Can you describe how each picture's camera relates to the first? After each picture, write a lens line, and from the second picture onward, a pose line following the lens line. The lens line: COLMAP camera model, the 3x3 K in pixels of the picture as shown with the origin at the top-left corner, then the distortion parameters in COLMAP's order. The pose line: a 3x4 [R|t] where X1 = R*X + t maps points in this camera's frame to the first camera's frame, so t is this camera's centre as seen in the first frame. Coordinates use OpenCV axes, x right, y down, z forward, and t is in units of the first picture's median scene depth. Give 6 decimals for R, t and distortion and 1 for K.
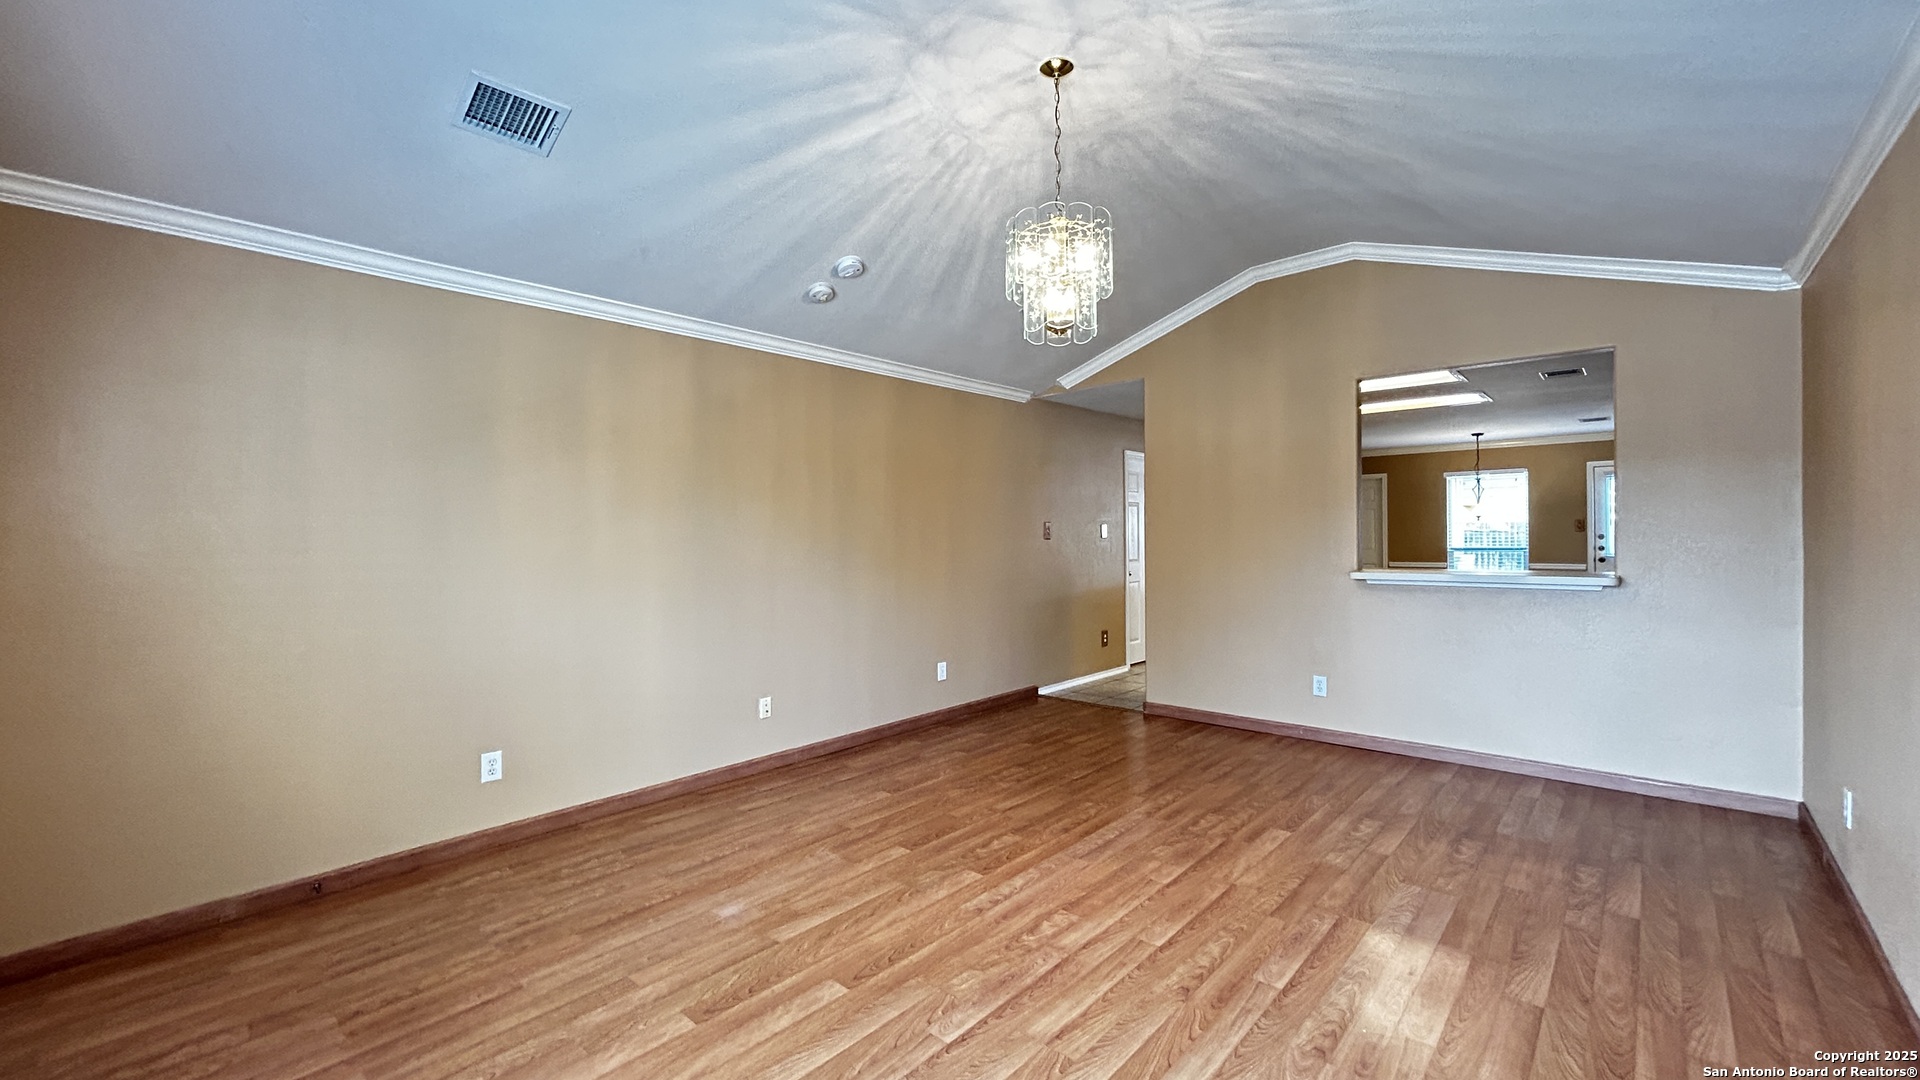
lens RADIAL K [[772.8, 0, 960.8], [0, 772.8, 537.9], [0, 0, 1]] dist [-0.000823, 0.000286]
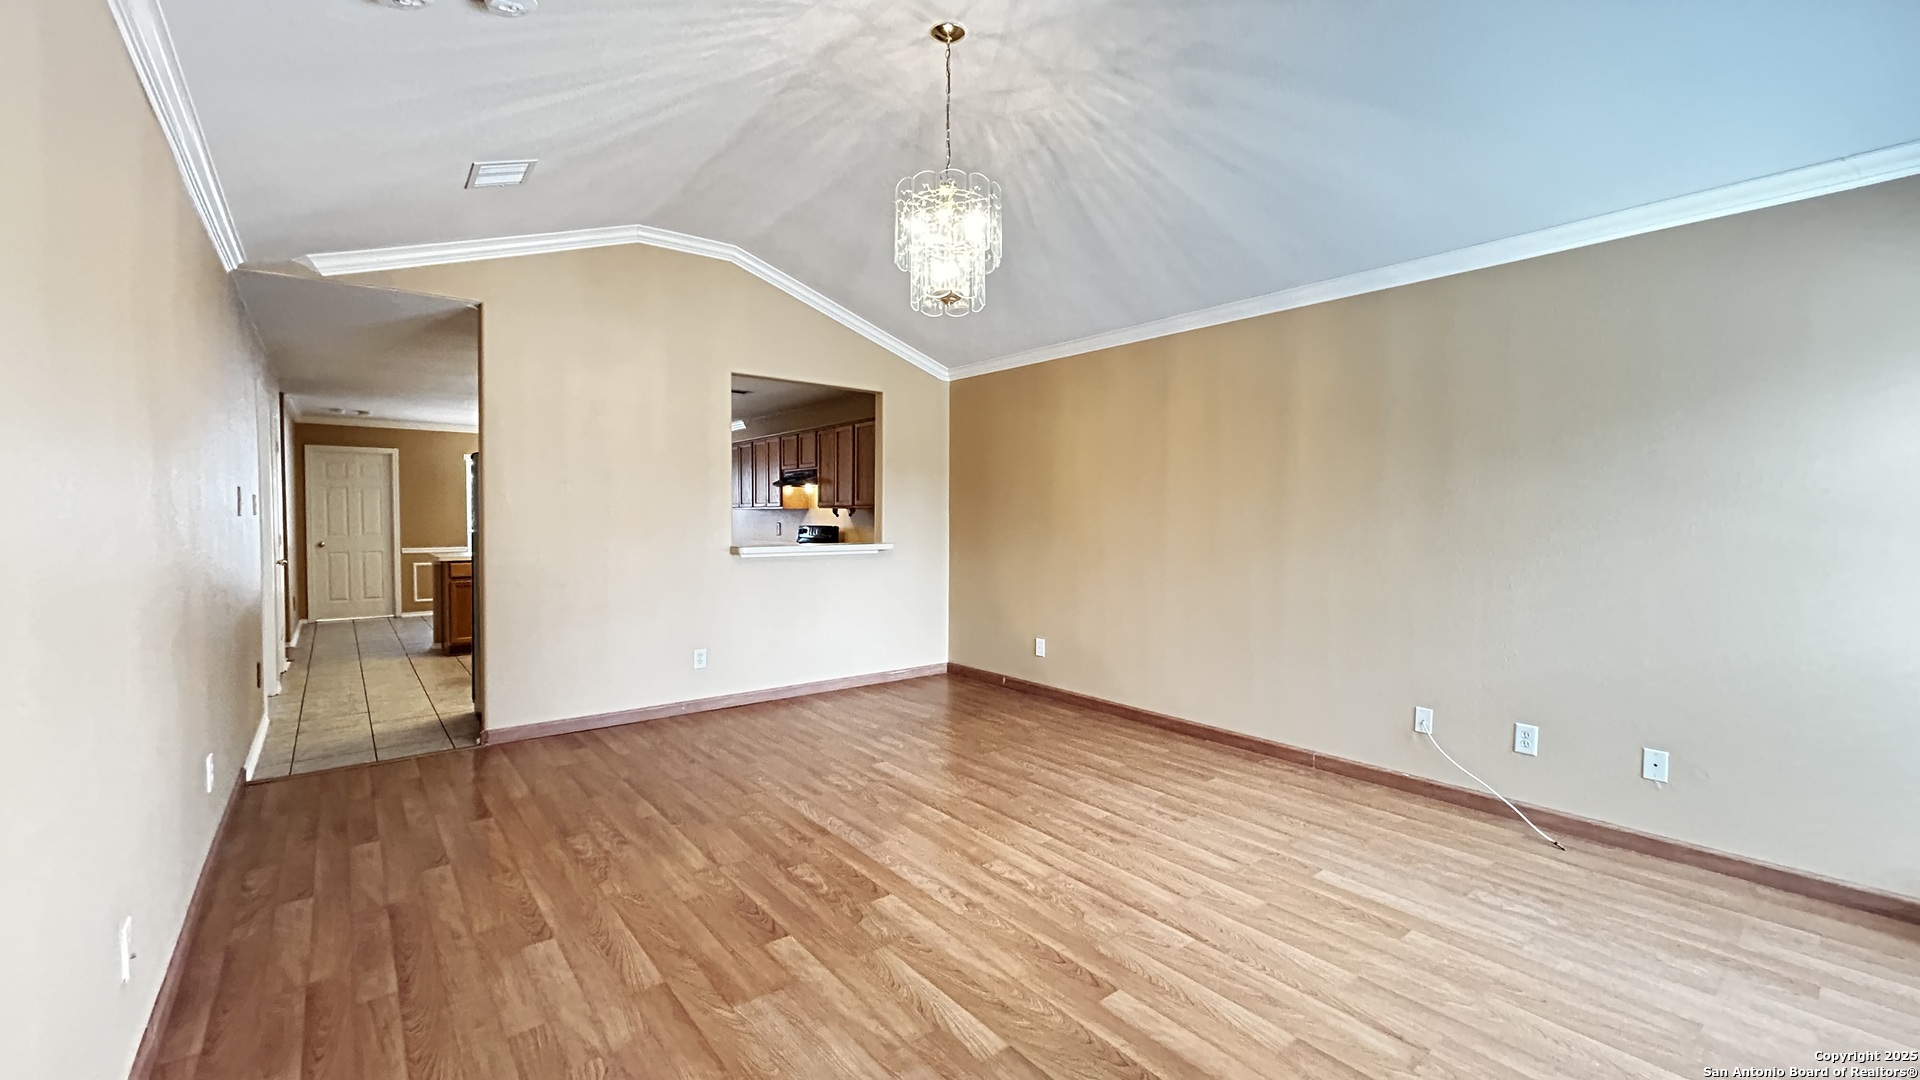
lens RADIAL K [[772.8, 0, 963.2], [0, 772.8, 537.1], [0, 0, 1]] dist [-0.000823, 0.000286]
pose [[0.157201, -0.015764, 0.987441, -0.741704], [0.002089, 0.999876, 0.015630, 0.017652], [-0.987564, -0.000395, 0.157215, 0.712440]]
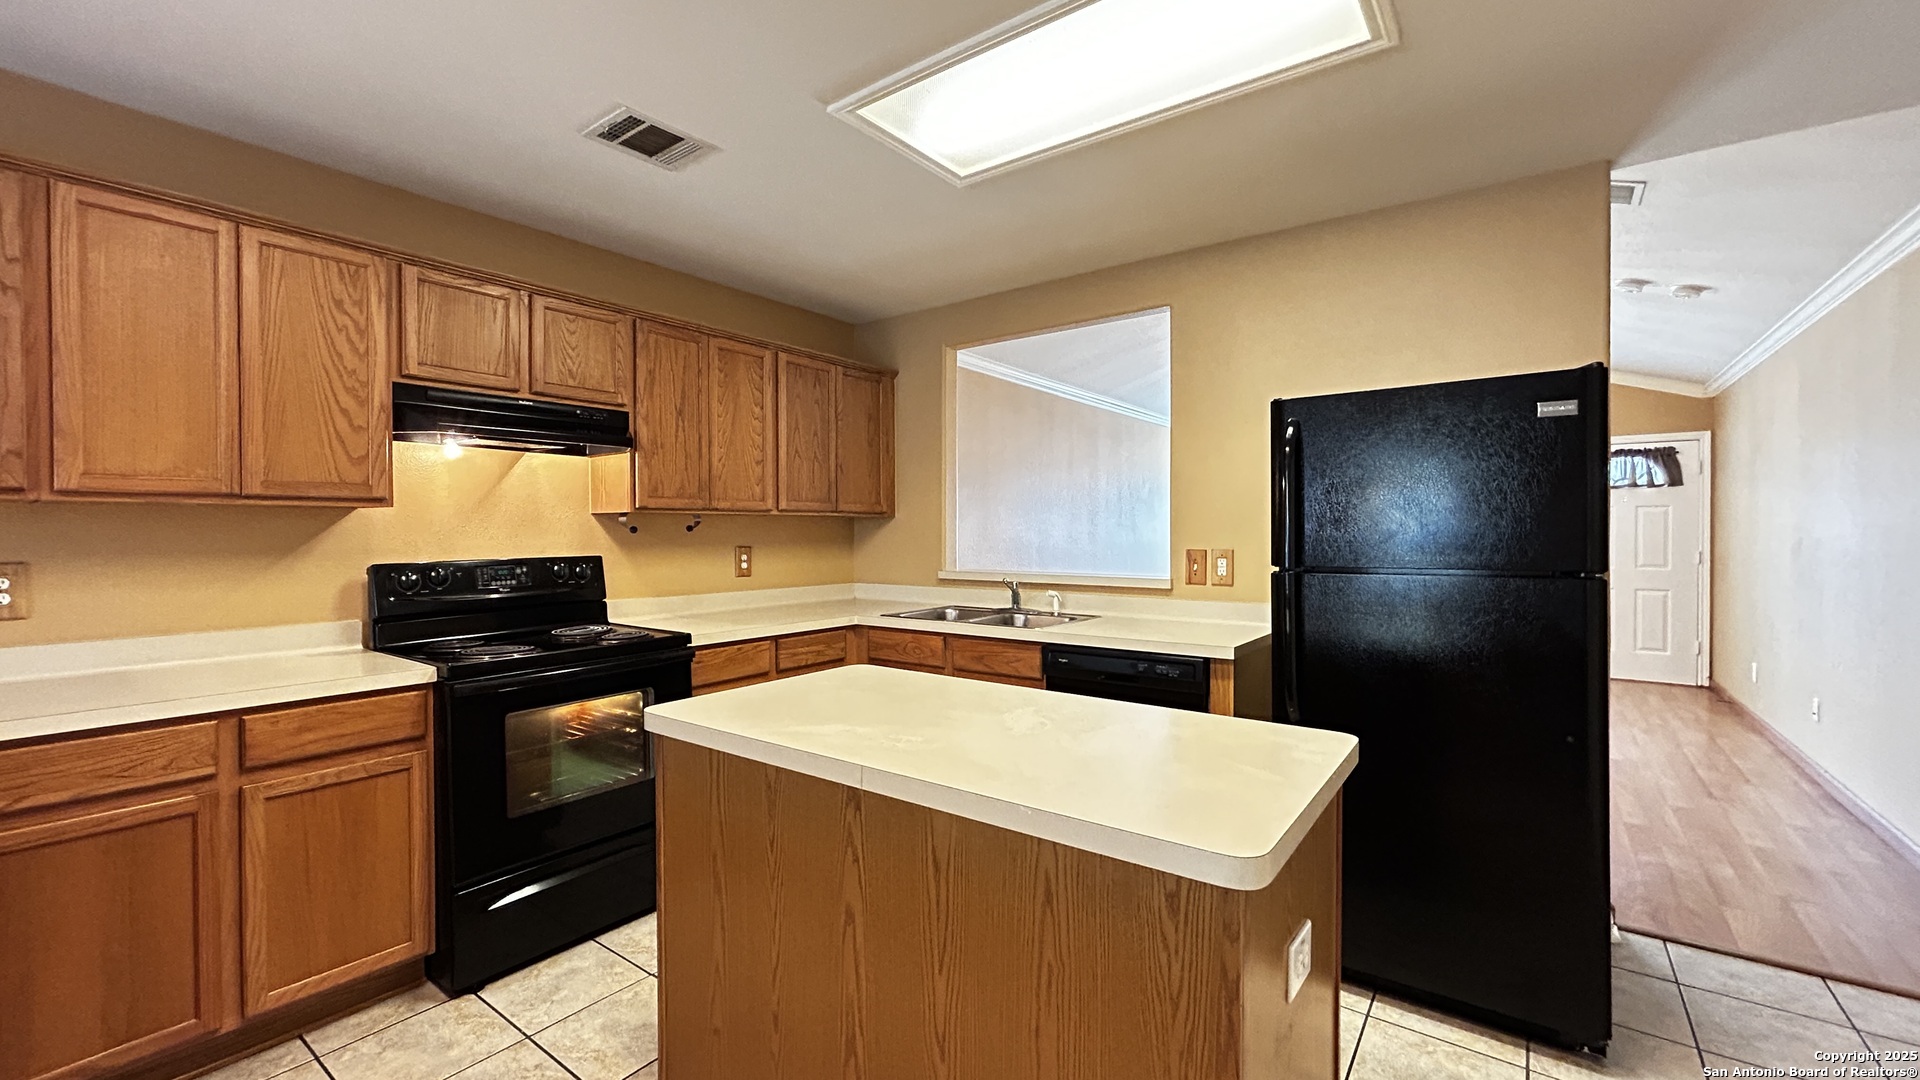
lens RADIAL K [[772.8, 0, 965.0], [0, 772.8, 539.2], [0, 0, 1]] dist [-0.000823, 0.000286]
pose [[-0.995495, 0.013272, -0.093878, 1.102100], [0.011571, 0.999759, 0.018635, -0.013351], [0.094103, 0.017465, -0.995409, 2.400837]]
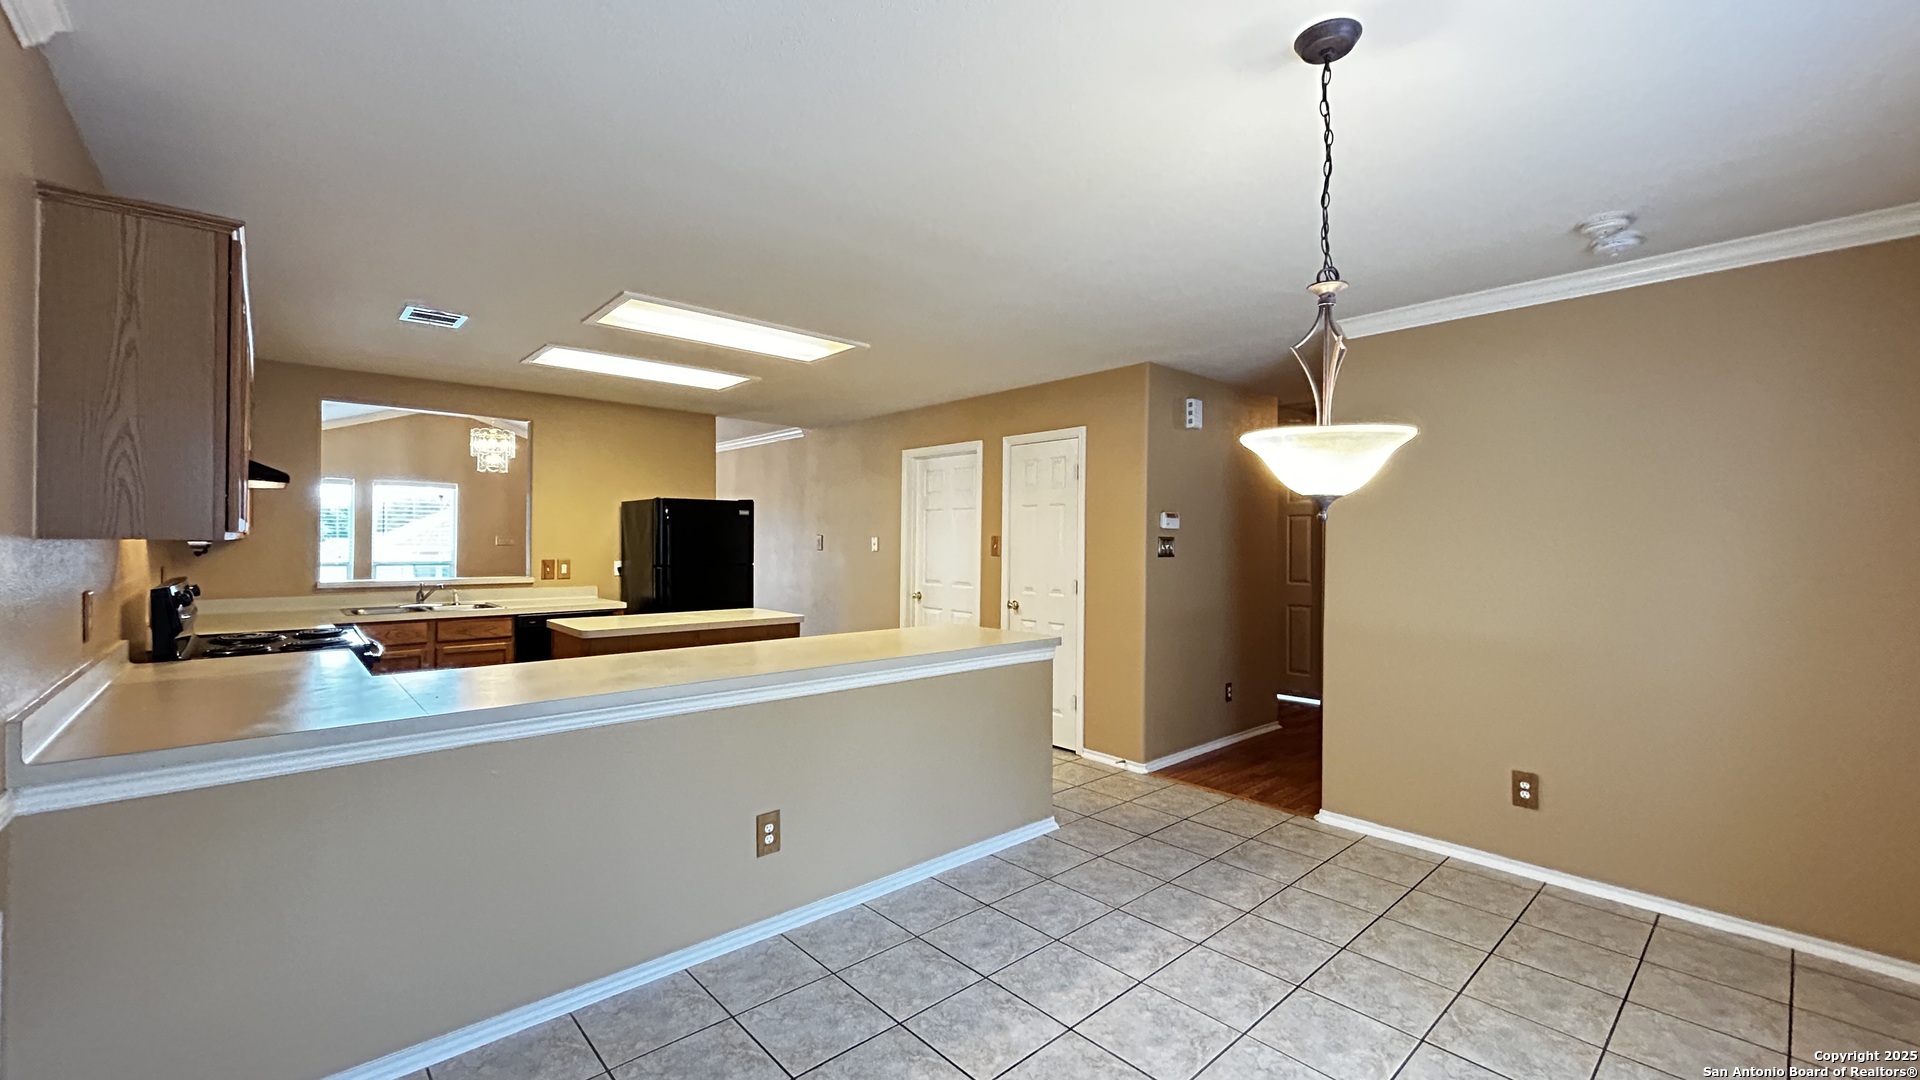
lens RADIAL K [[772.8, 0, 958.2], [0, 772.8, 540.6], [0, 0, 1]] dist [-0.000823, 0.000286]
pose [[-0.103009, 0.011836, -0.994610, 2.357562], [-0.010997, 0.999855, 0.013037, -0.055093], [0.994620, 0.012281, -0.102864, 2.568803]]
